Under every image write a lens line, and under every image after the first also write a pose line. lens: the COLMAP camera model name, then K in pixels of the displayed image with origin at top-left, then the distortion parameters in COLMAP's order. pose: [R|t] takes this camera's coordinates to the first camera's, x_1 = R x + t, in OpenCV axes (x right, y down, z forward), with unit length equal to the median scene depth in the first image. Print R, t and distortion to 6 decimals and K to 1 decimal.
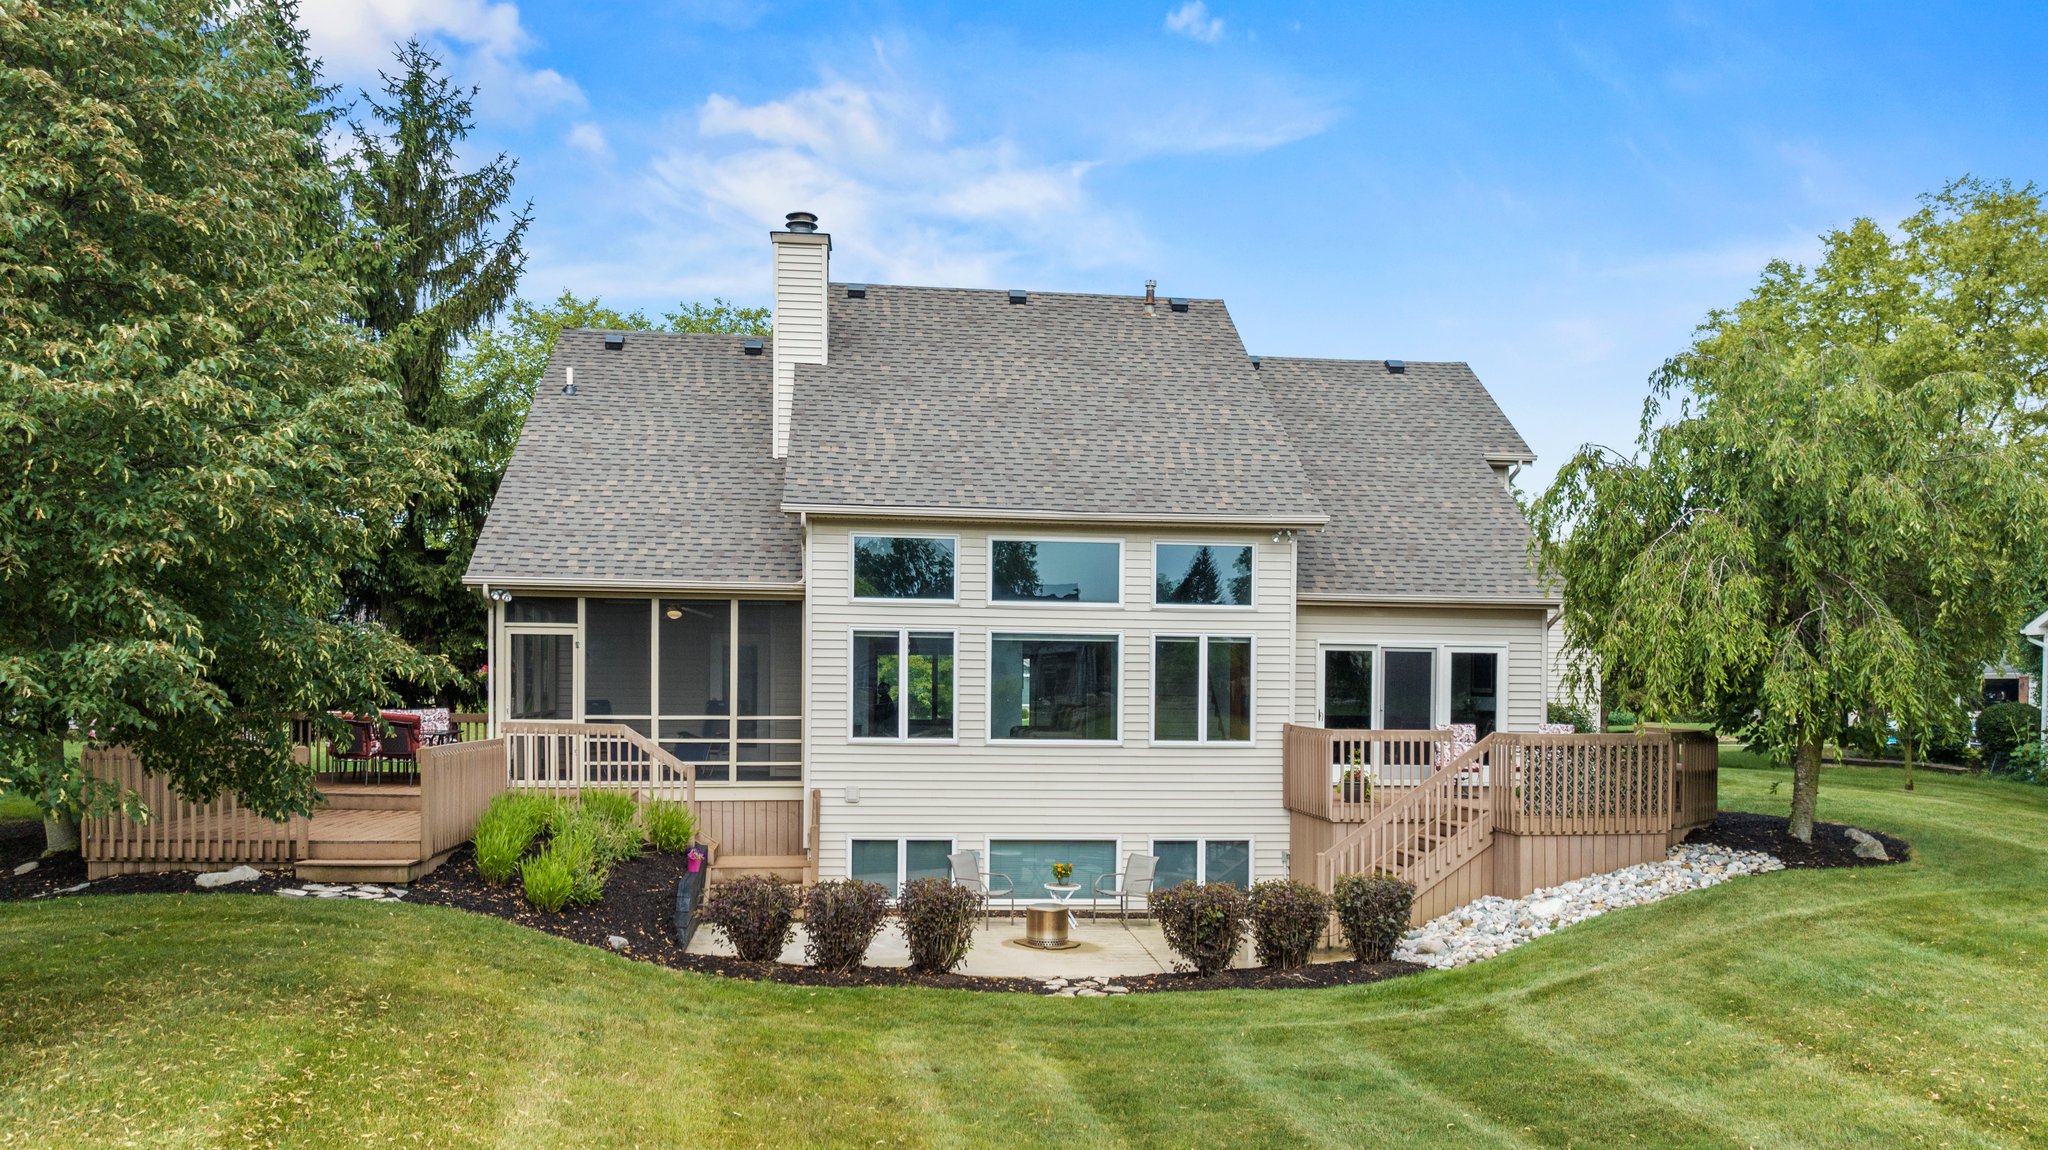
lens RADIAL K [[1502.0, 0, 1007.5], [0, 1502.0, 692.9], [0, 0, 1]] dist [-0.035031, 0.004760]
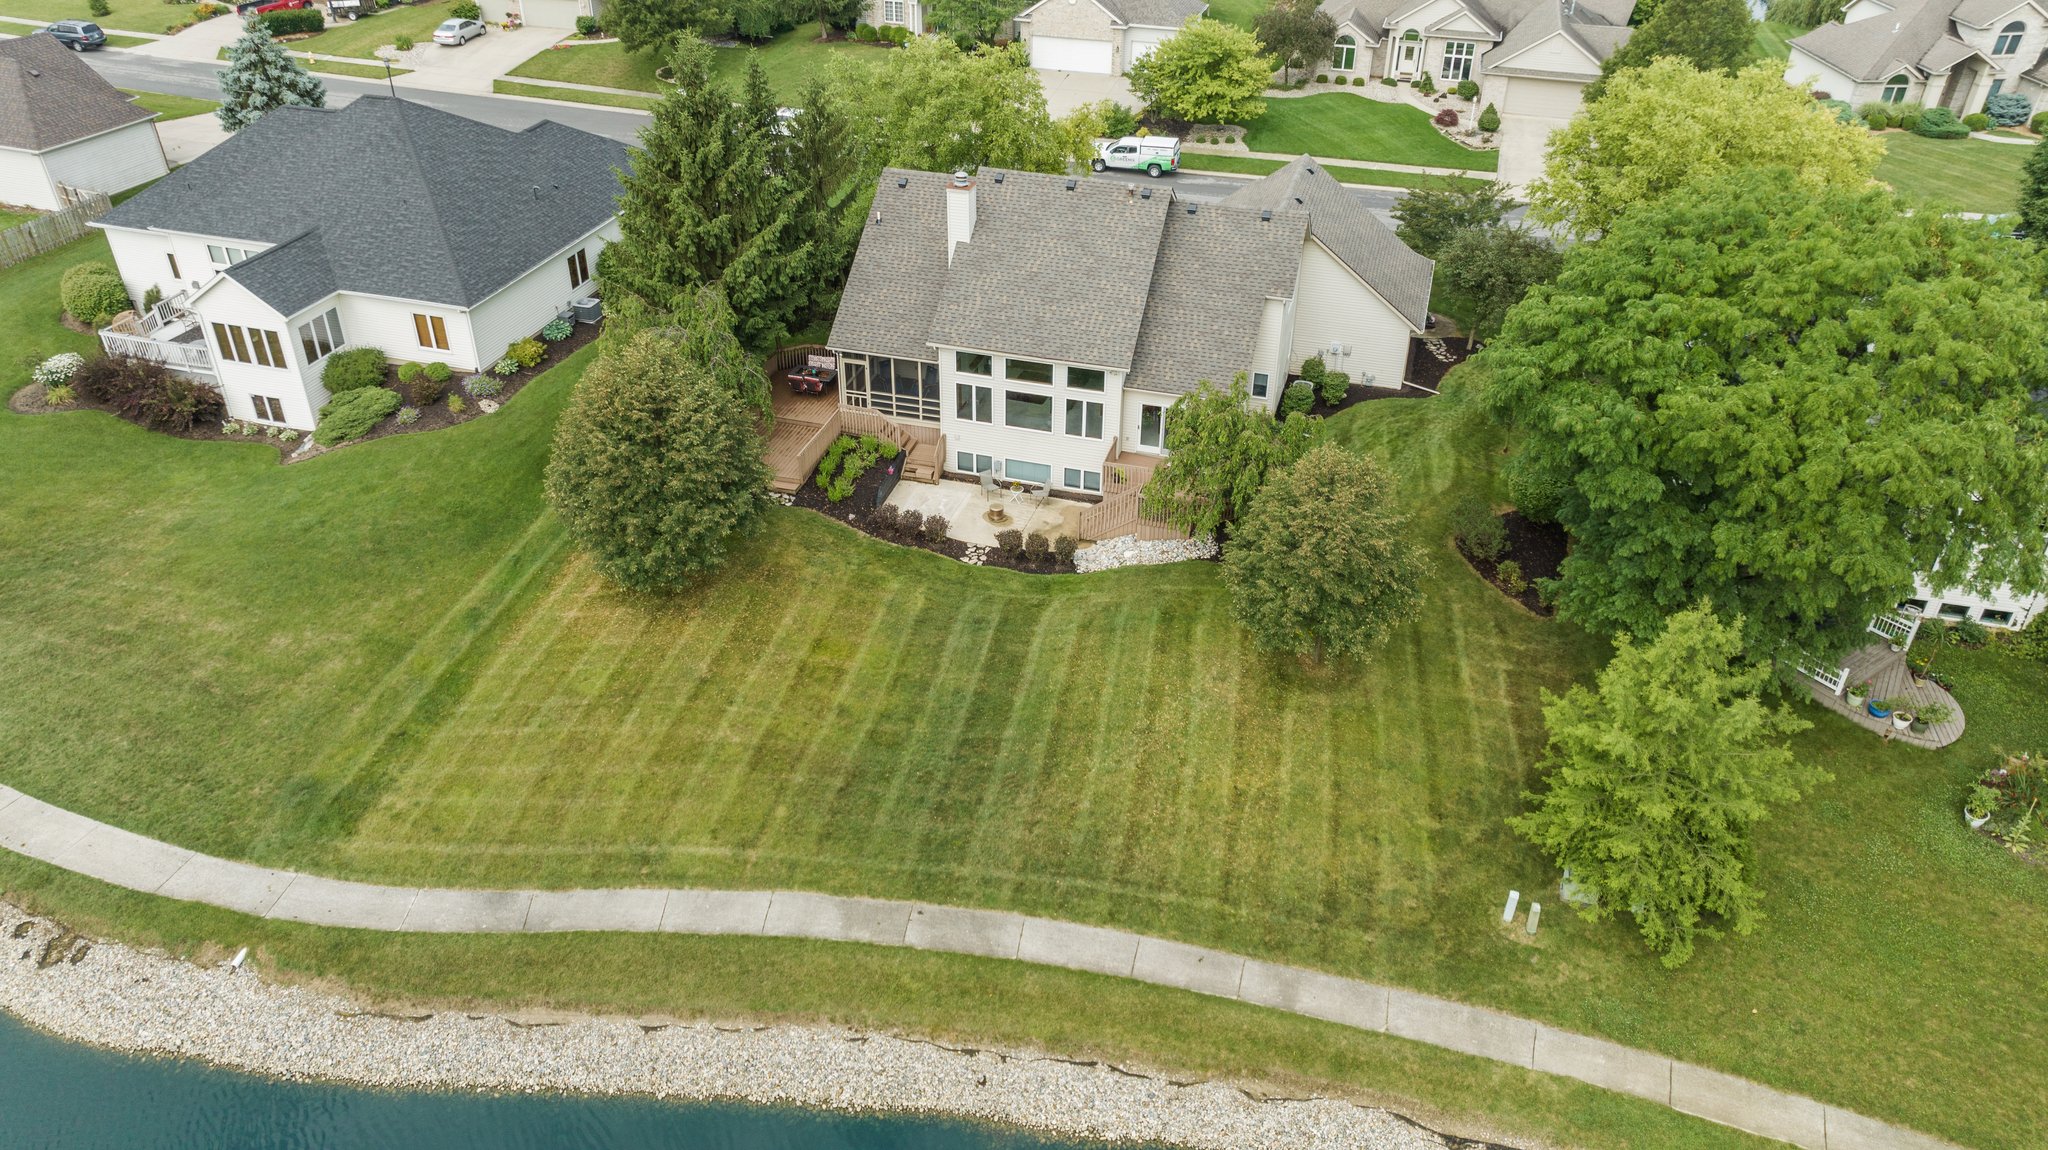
lens RADIAL K [[1465.9, 0, 1015.8], [0, 1465.9, 615.5], [0, 0, 1]] dist [-0.034335, 0.031082]
pose [[0.919735, 0.222421, -0.323444, 0.938218], [0.005342, 0.816810, 0.576882, -1.213727], [0.392503, -0.532306, 0.750061, -1.151753]]
